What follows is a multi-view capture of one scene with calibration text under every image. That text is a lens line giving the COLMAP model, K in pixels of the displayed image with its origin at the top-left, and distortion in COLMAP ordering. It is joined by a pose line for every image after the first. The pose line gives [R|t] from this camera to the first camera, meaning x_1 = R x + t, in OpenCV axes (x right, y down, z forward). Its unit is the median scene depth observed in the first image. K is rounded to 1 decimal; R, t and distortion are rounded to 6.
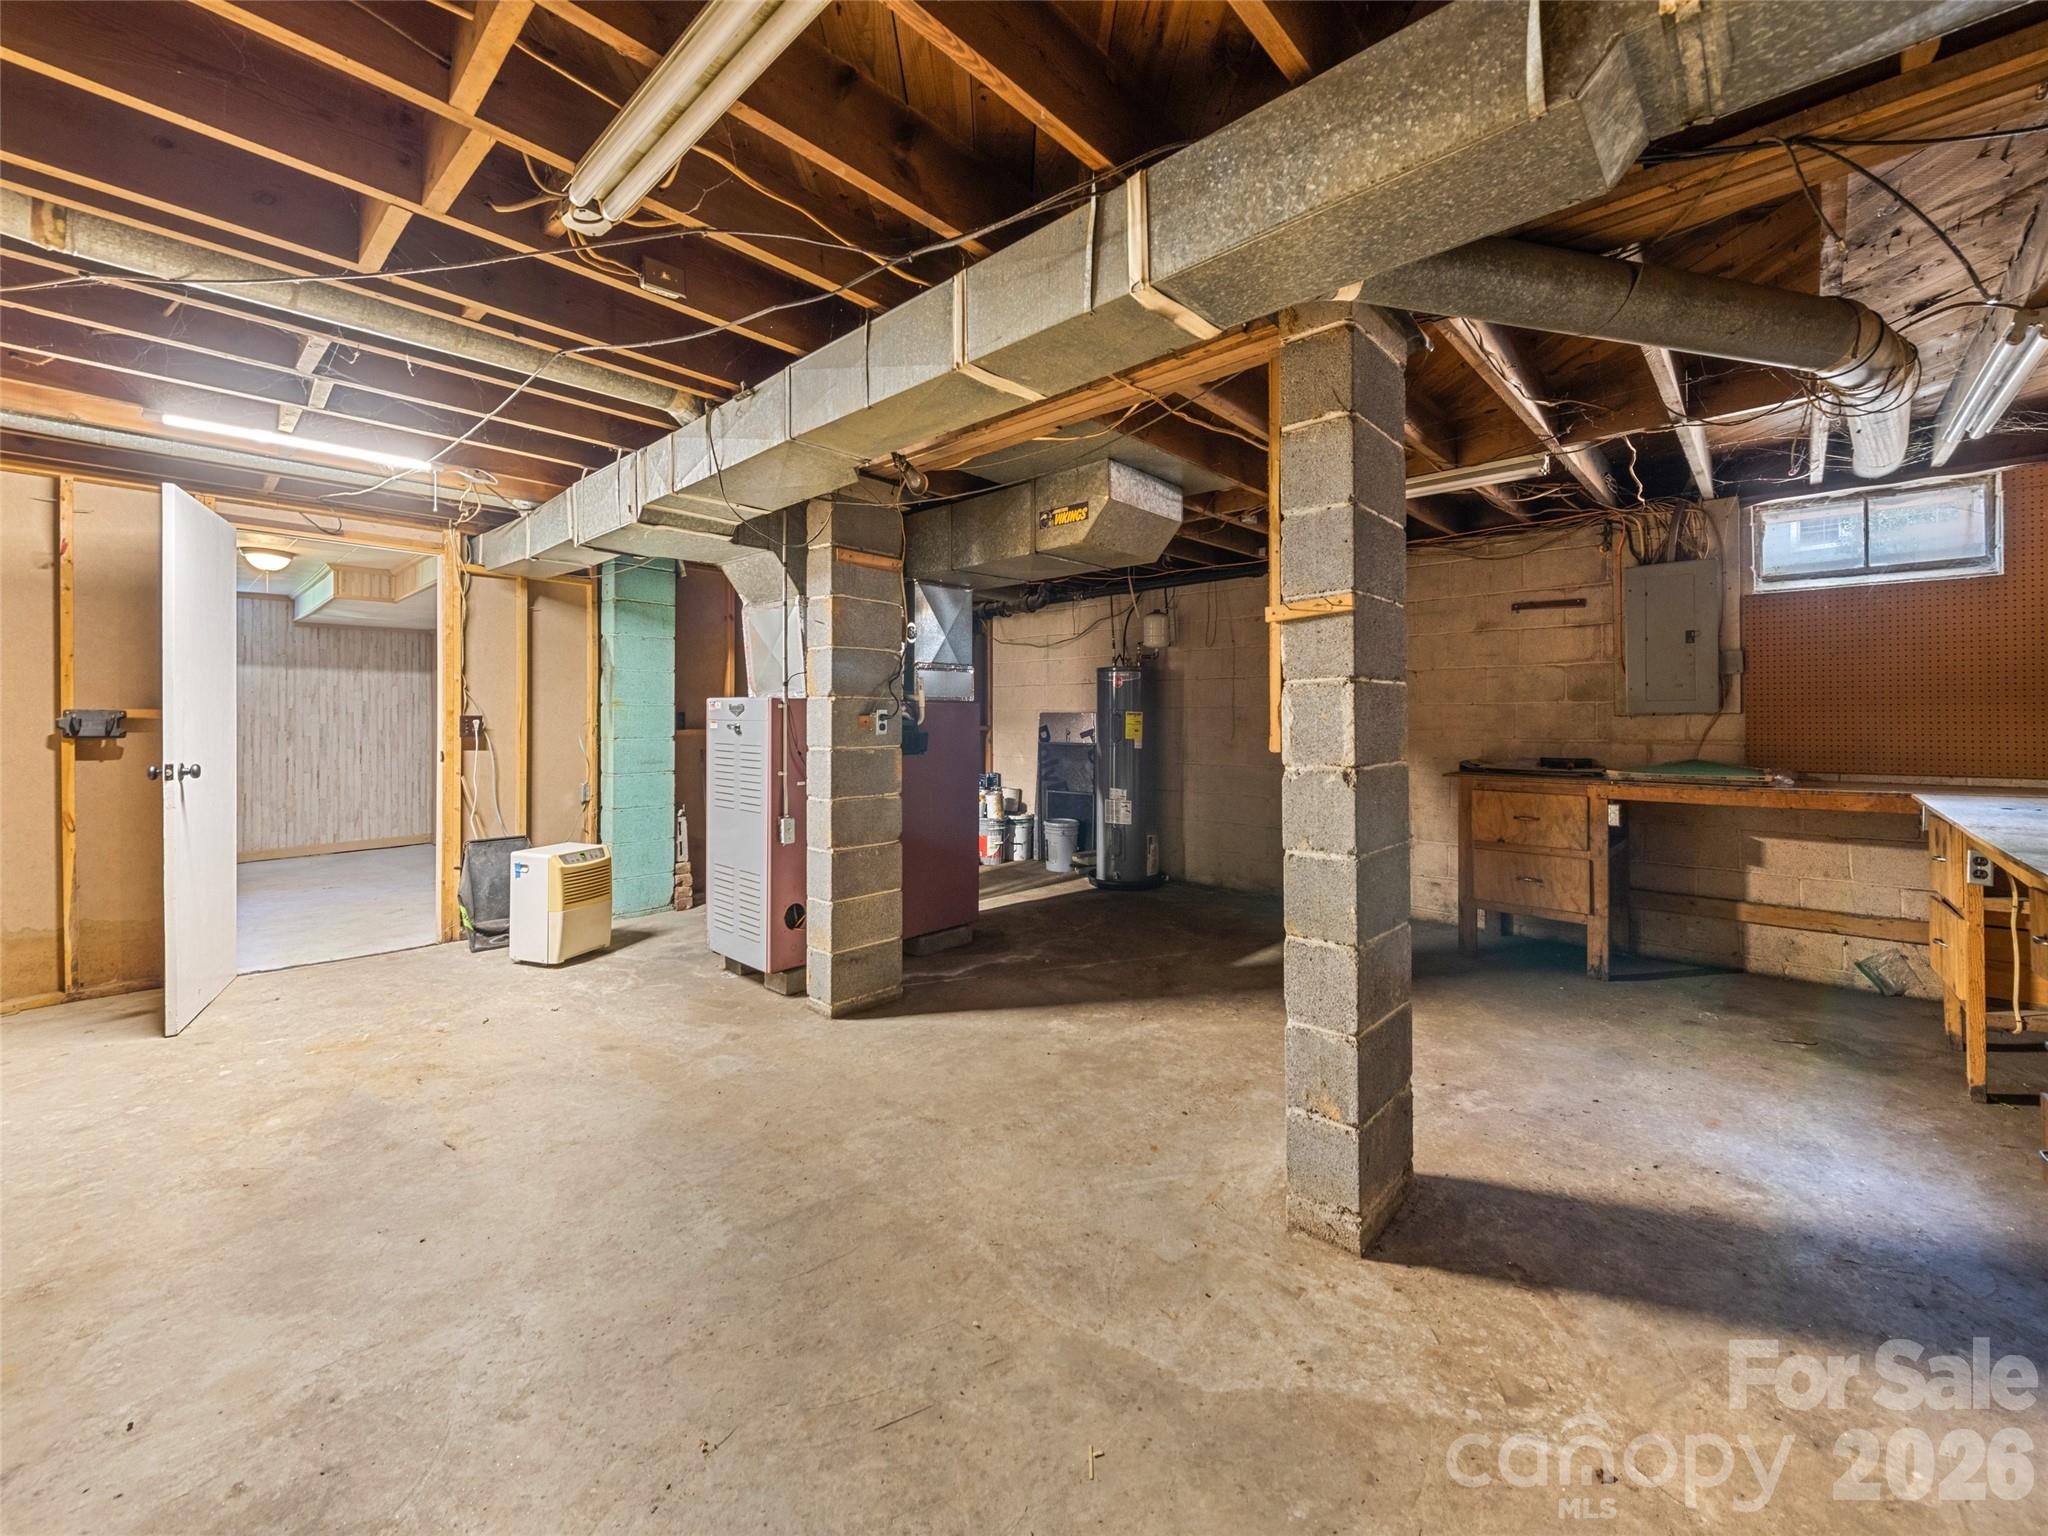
lens RADIAL K [[814.7, 0, 1022.2], [0, 814.7, 718.1], [0, 0, 1]] dist [0.012793, -0.002054]
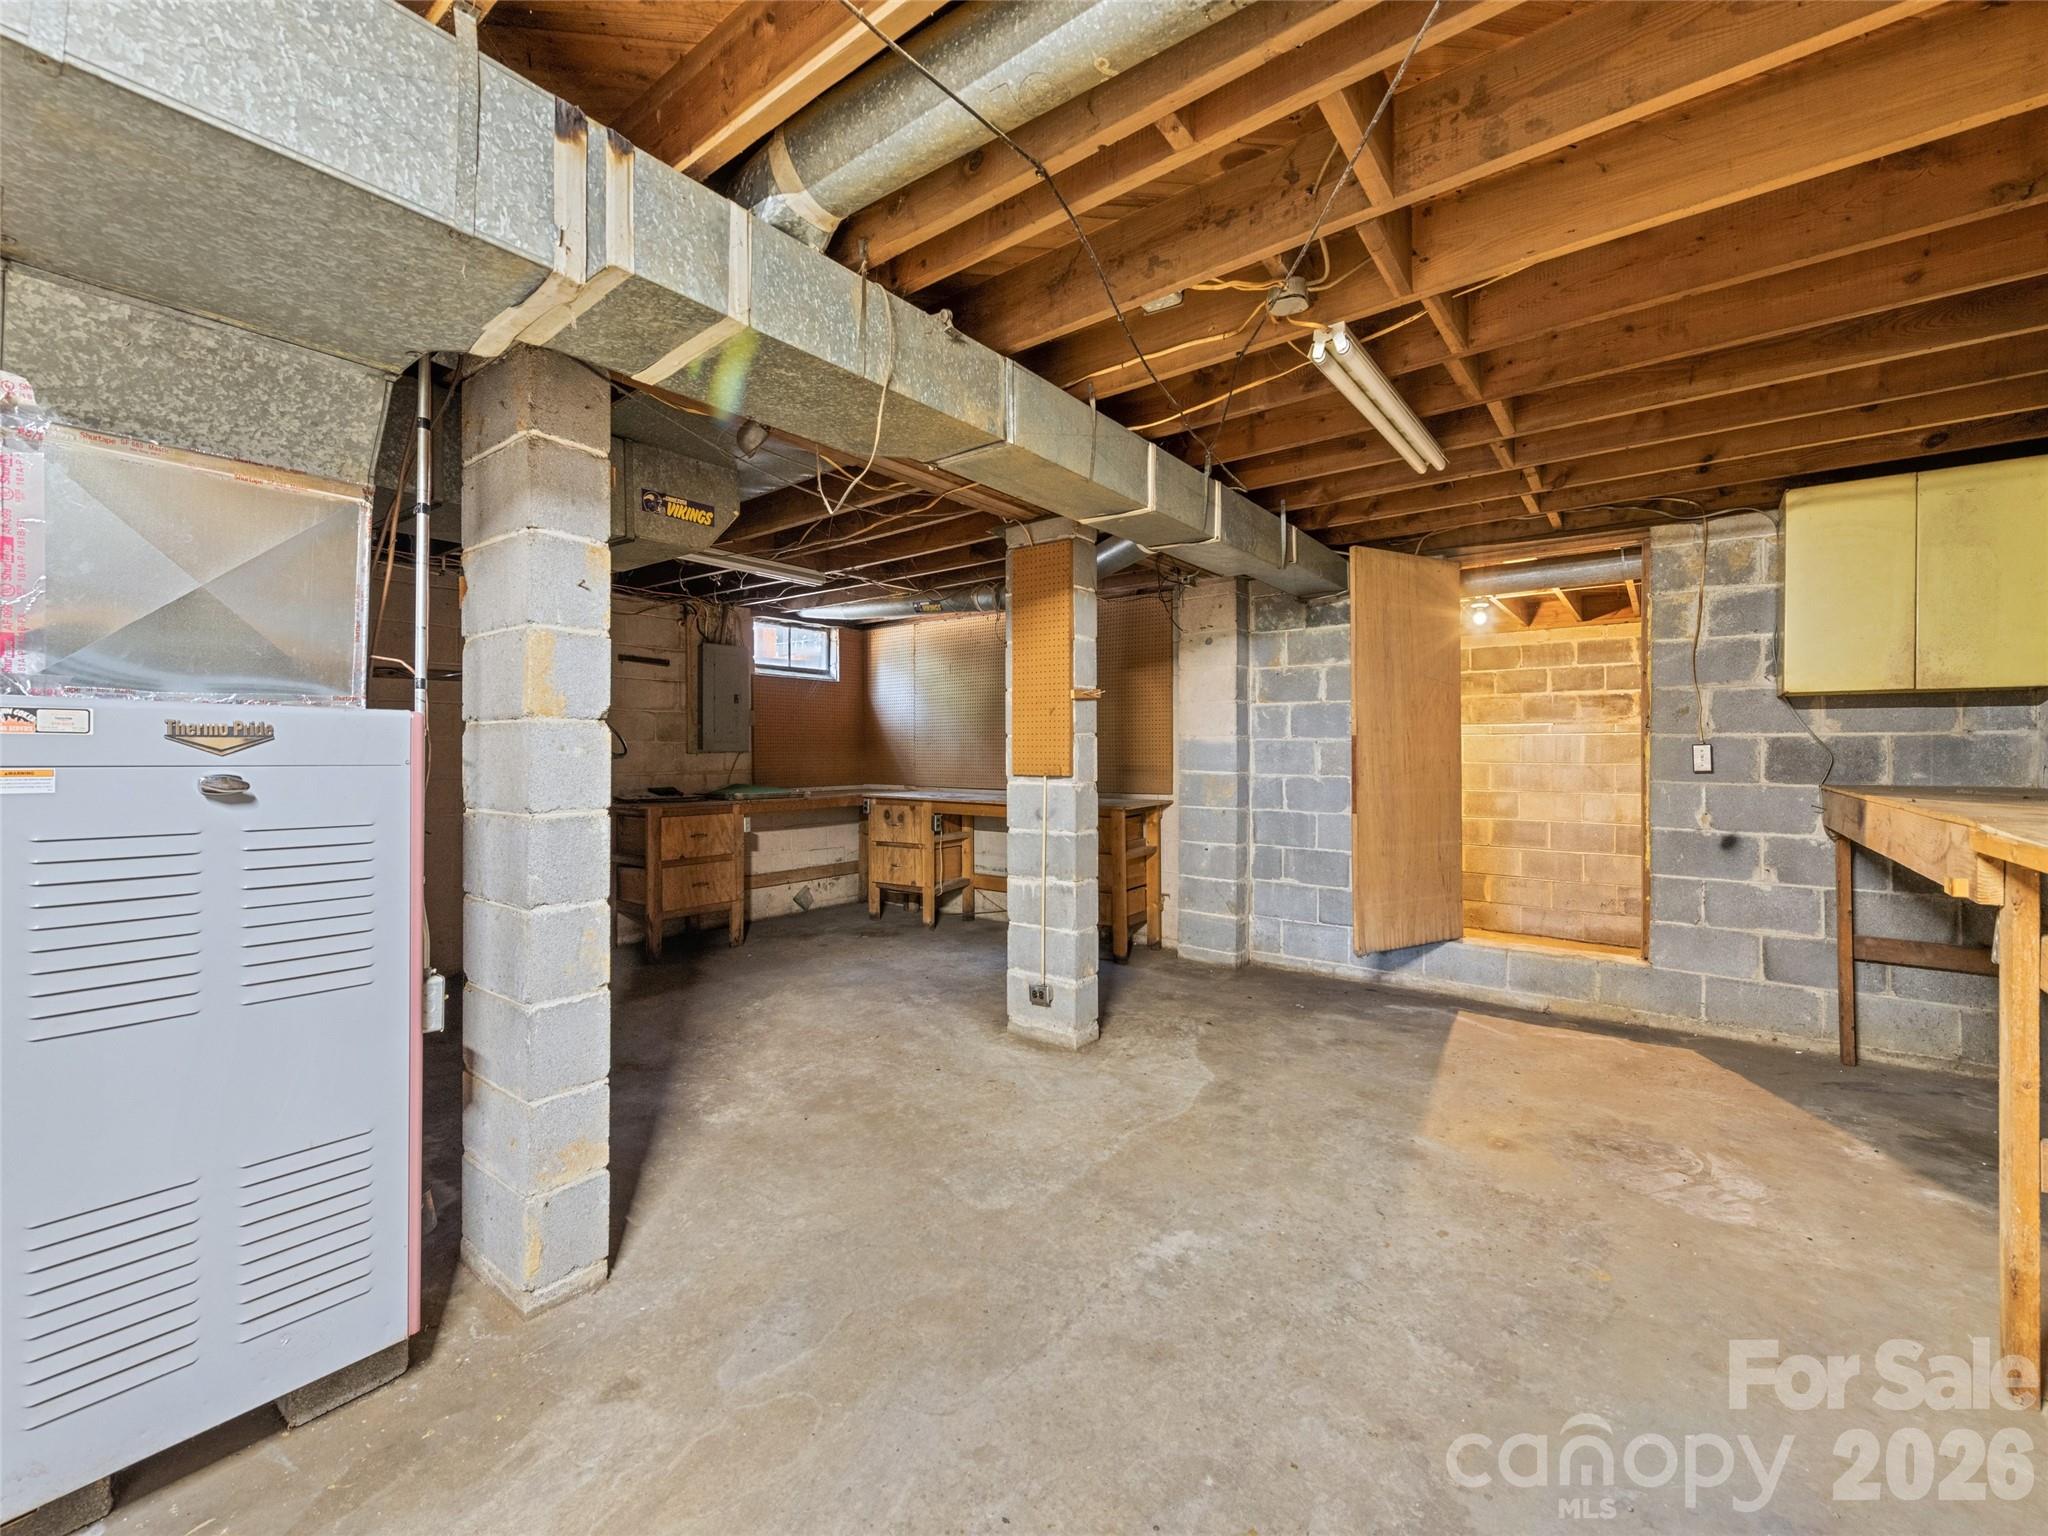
lens RADIAL K [[814.7, 0, 1034.6], [0, 814.7, 752.6], [0, 0, 1]] dist [0.012793, -0.002054]
pose [[-0.076595, 0.000521, 0.997062, -0.955988], [0.005490, 0.999985, -0.000101, -0.001467], [-0.997047, 0.005466, -0.076597, 0.852717]]
